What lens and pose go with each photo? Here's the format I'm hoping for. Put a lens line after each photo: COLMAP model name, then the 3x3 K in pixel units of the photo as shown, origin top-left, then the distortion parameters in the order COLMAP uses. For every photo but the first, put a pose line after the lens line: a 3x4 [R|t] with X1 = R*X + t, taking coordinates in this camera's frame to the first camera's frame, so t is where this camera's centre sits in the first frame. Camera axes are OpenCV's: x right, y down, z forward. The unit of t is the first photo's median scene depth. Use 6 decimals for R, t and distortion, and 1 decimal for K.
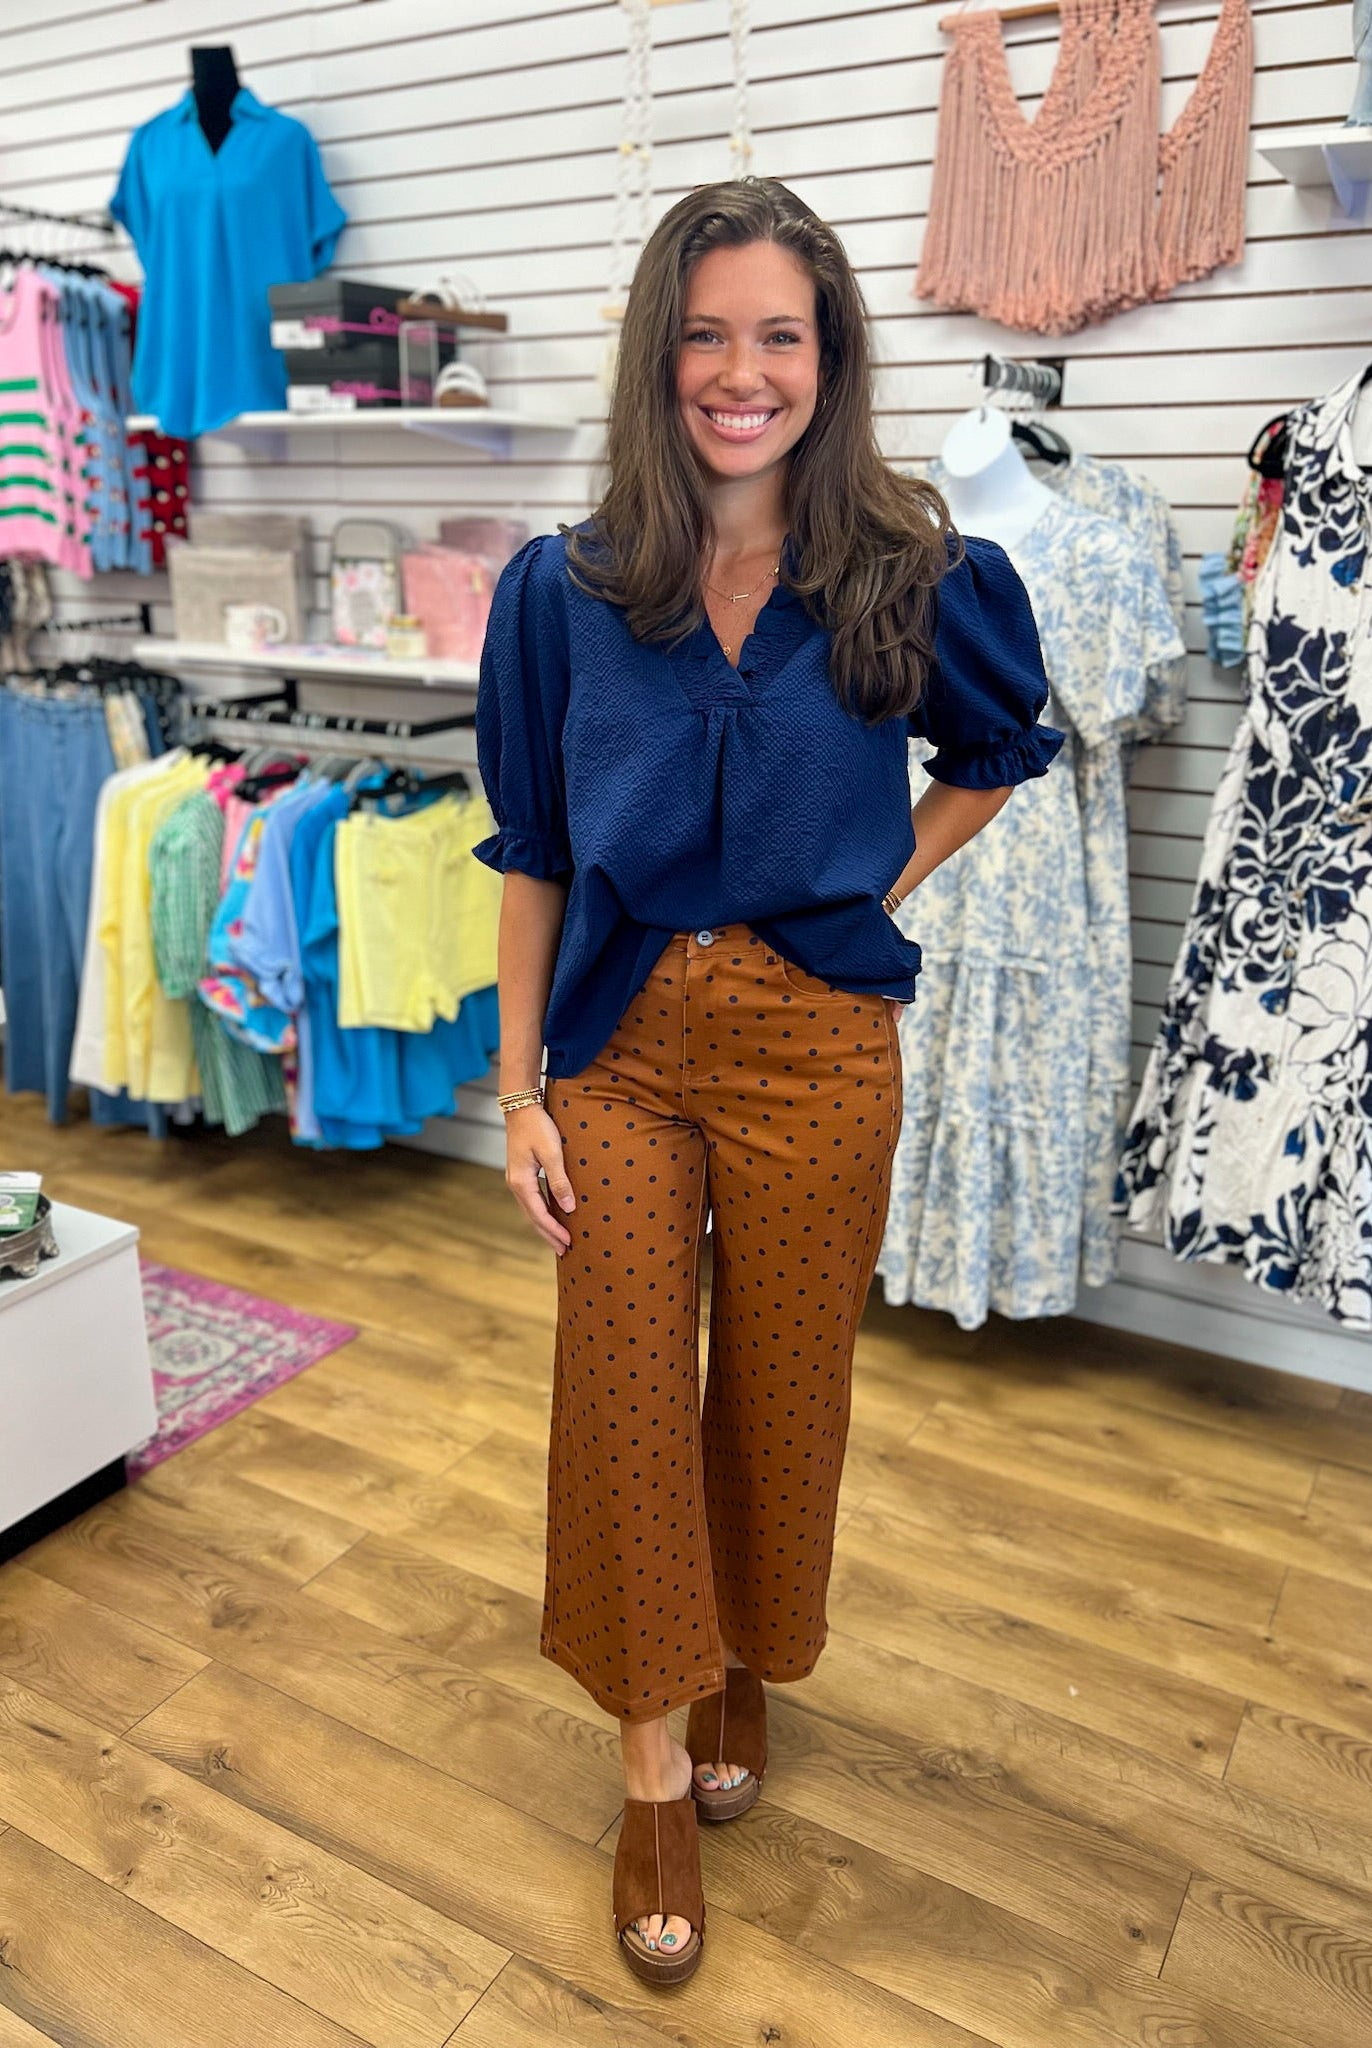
lens RADIAL K [[1544.3, 0, 686.2], [0, 1544.3, 1024.1], [0, 0, 1]] dist [0.025224, -0.033239]
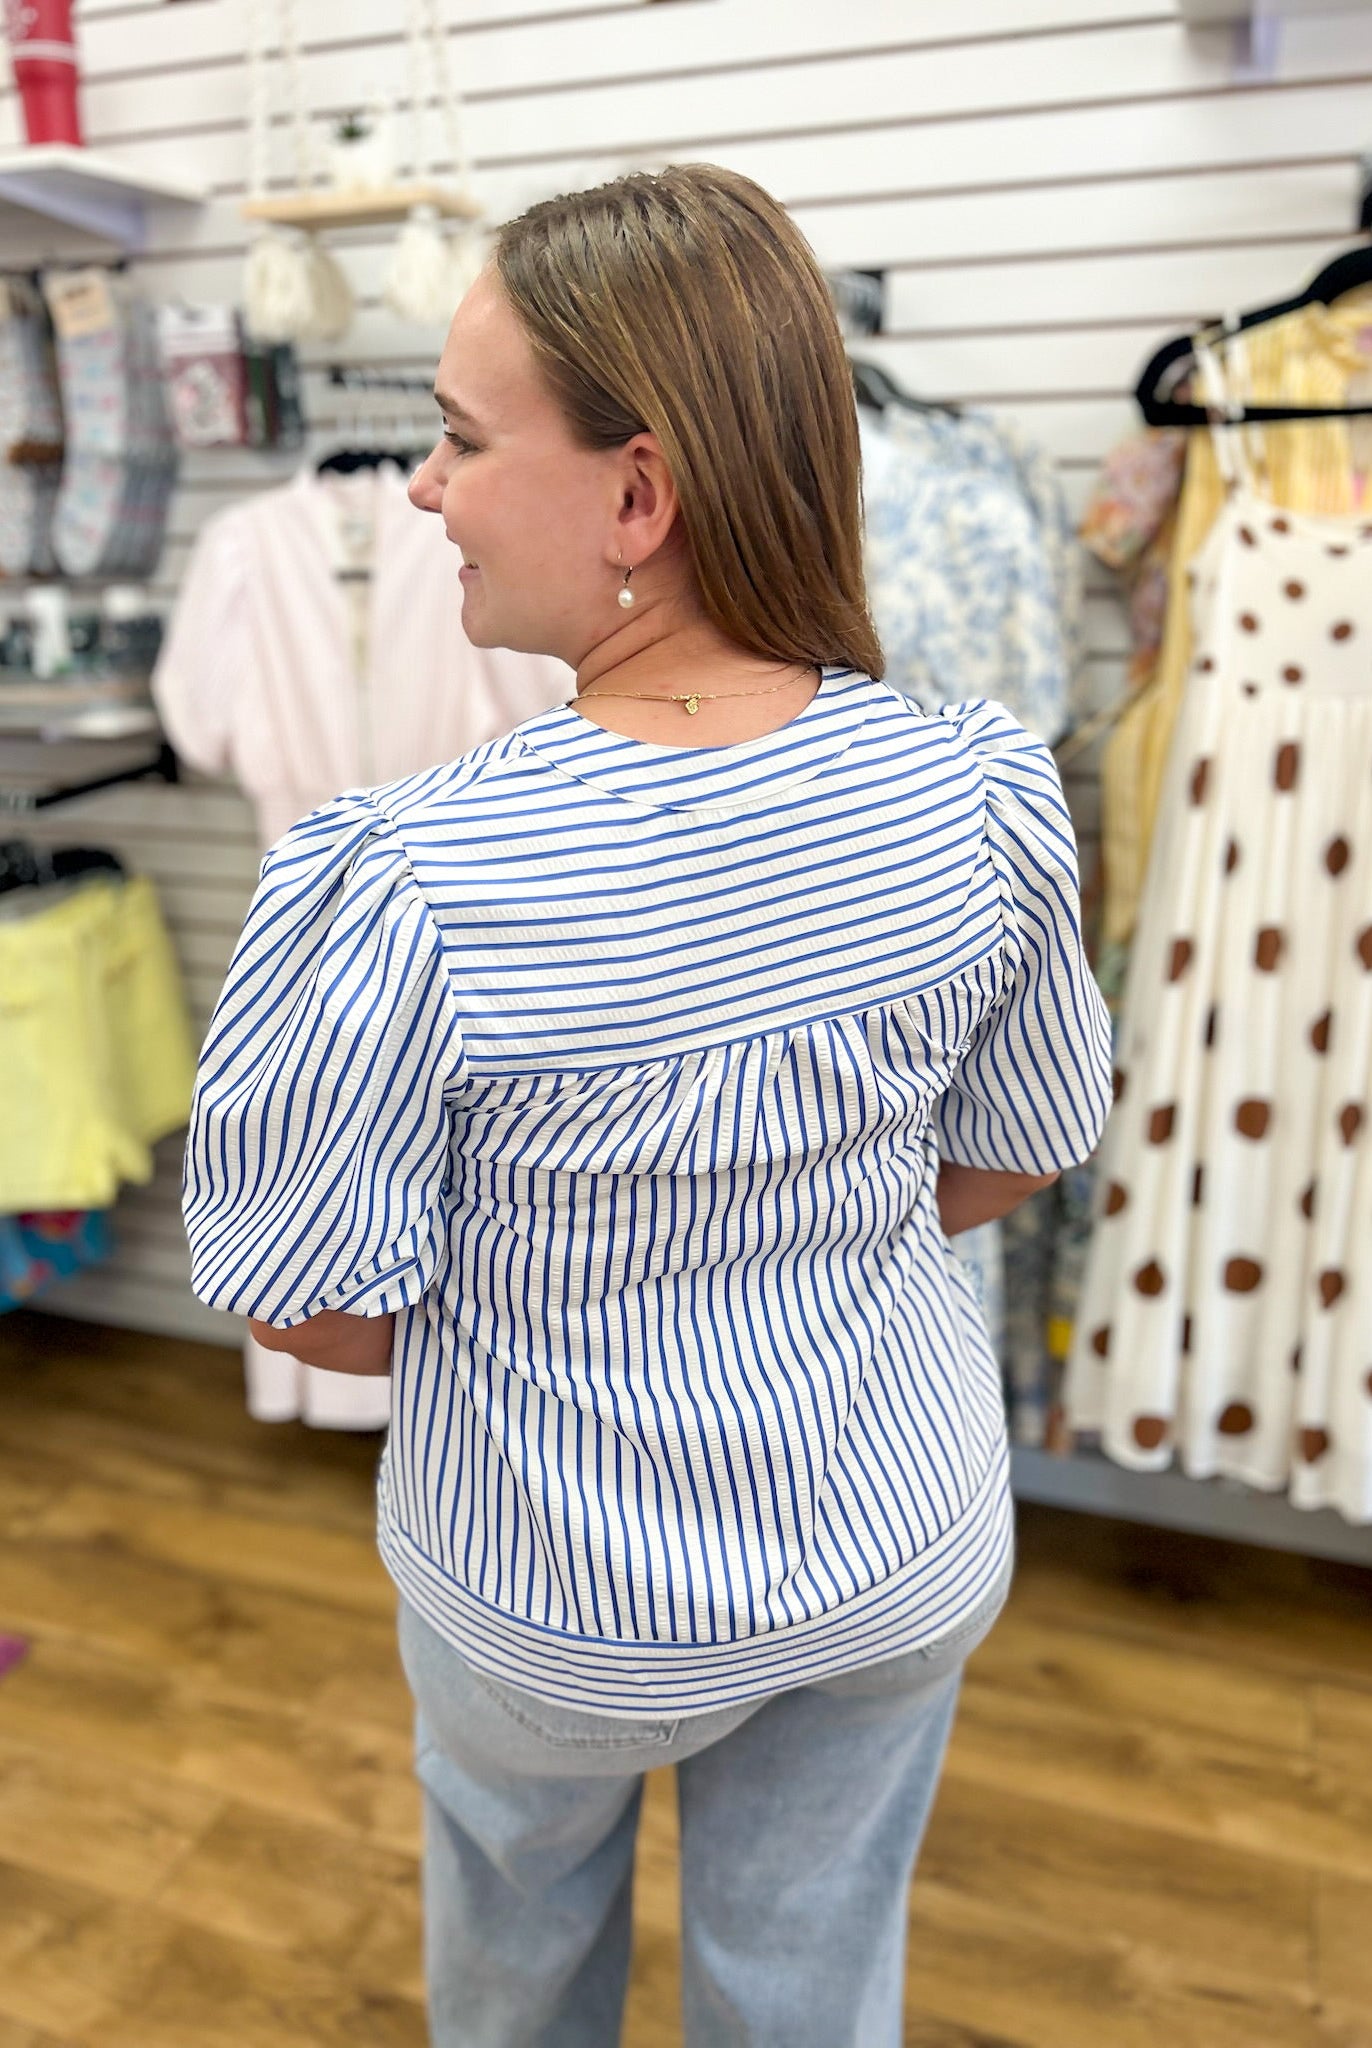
lens RADIAL K [[1544.3, 0, 694.7], [0, 1544.3, 1027.1], [0, 0, 1]] dist [0.025224, -0.033239]
pose [[0.984735, -0.085173, 0.151797, 0.009891], [0.081637, 0.996229, 0.029386, -0.098014], [-0.153727, -0.016545, 0.987975, 0.279412]]
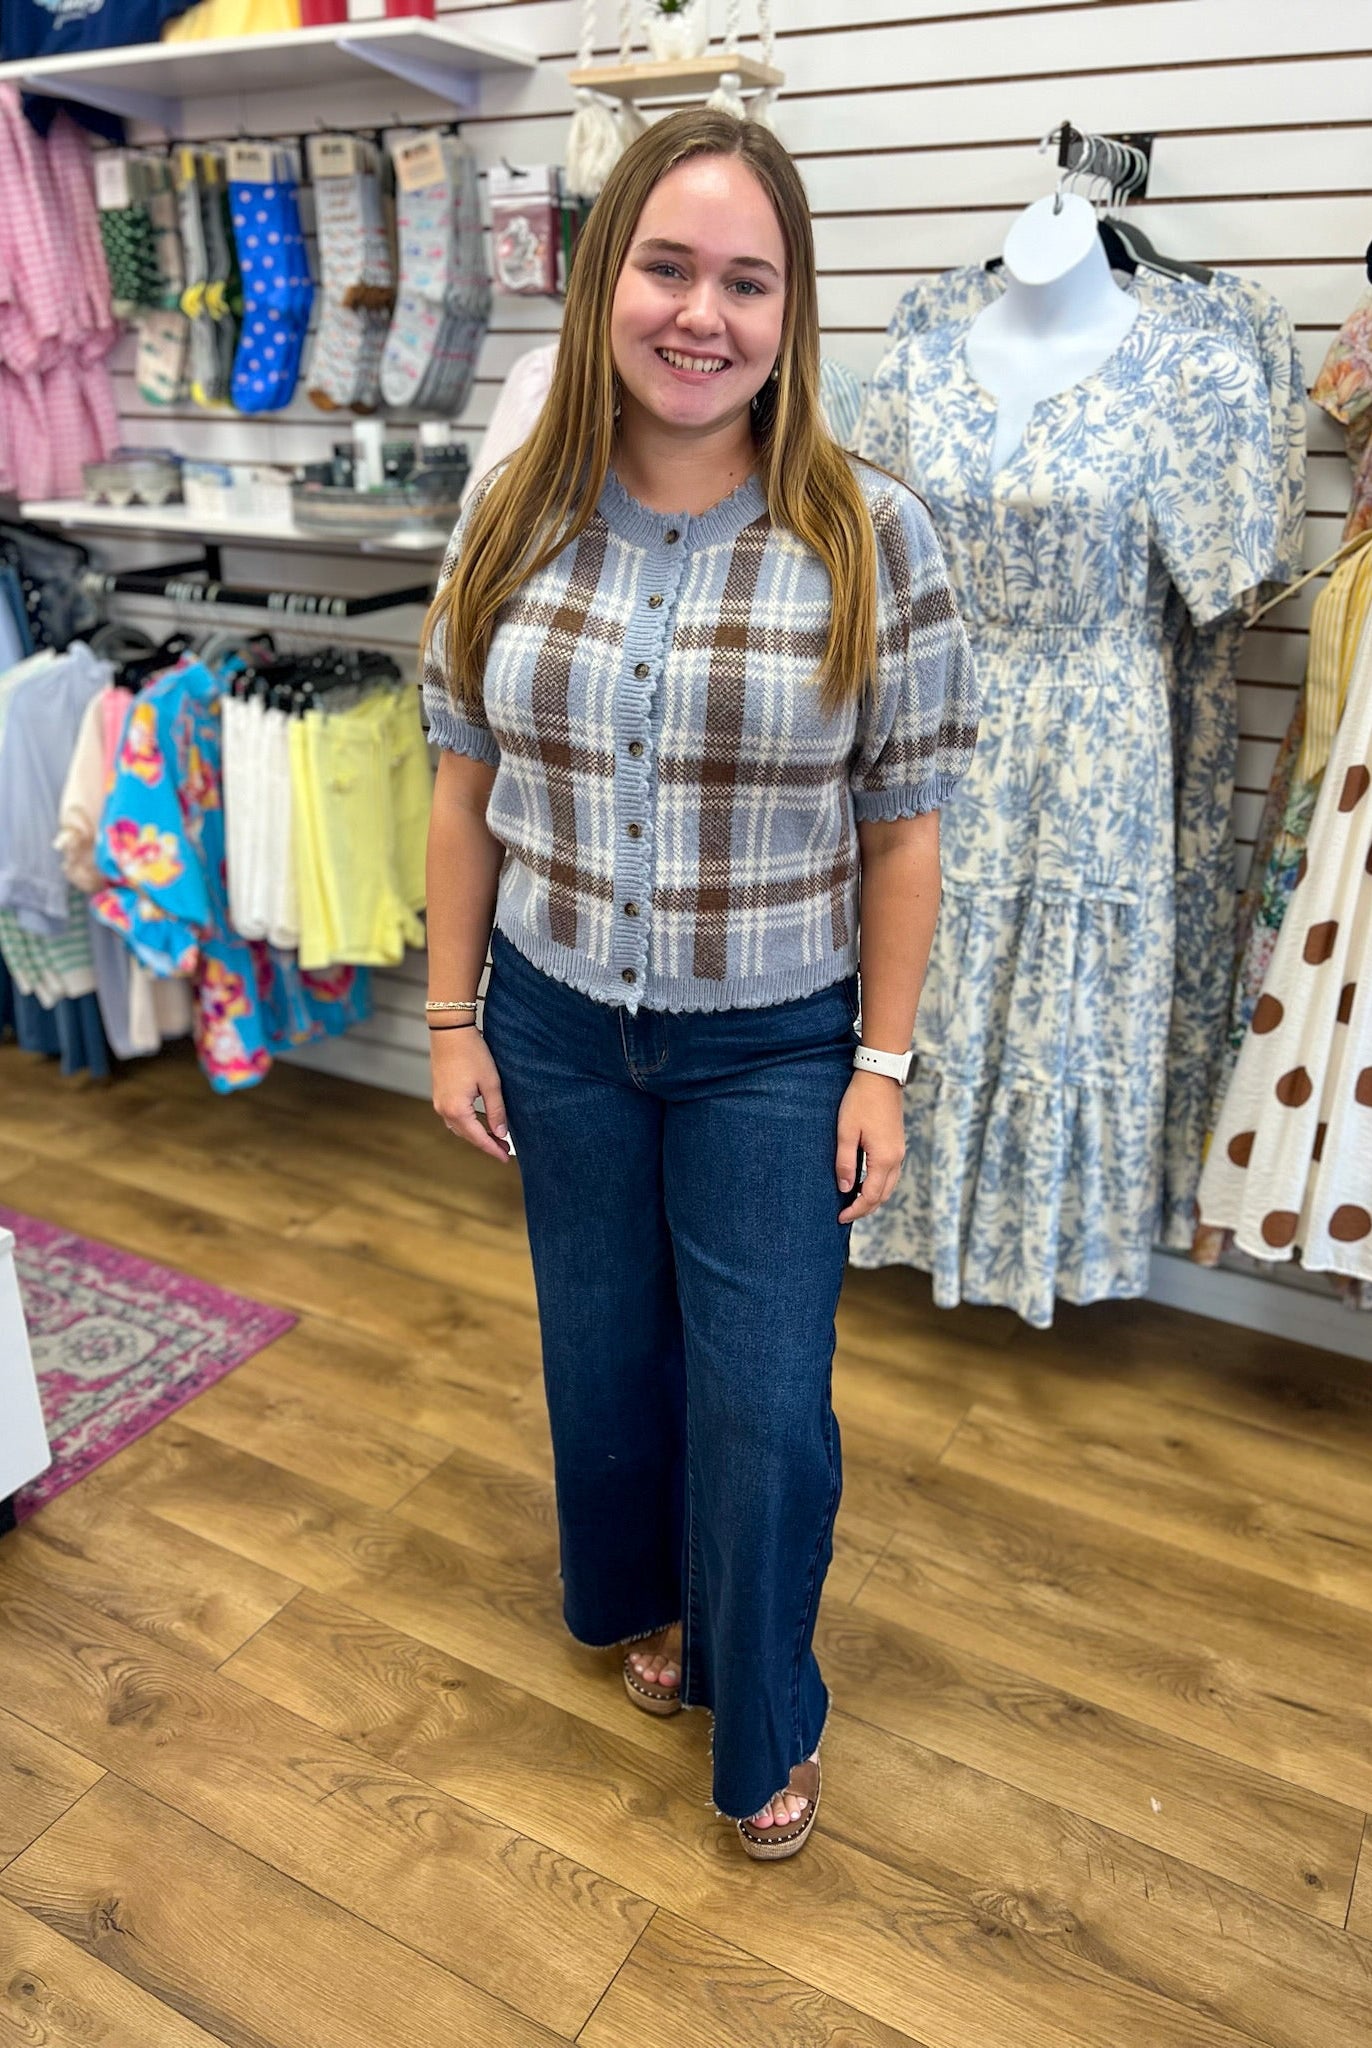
lens RADIAL K [[1544.3, 0, 683.9], [0, 1544.3, 1013.4], [0, 0, 1]] dist [0.025224, -0.033239]
pose [[0.999946, -0.003660, 0.009726, -0.005724], [0.002881, 0.996876, 0.078926, -0.044278], [-0.009984, -0.078893, 0.996833, 0.175265]]
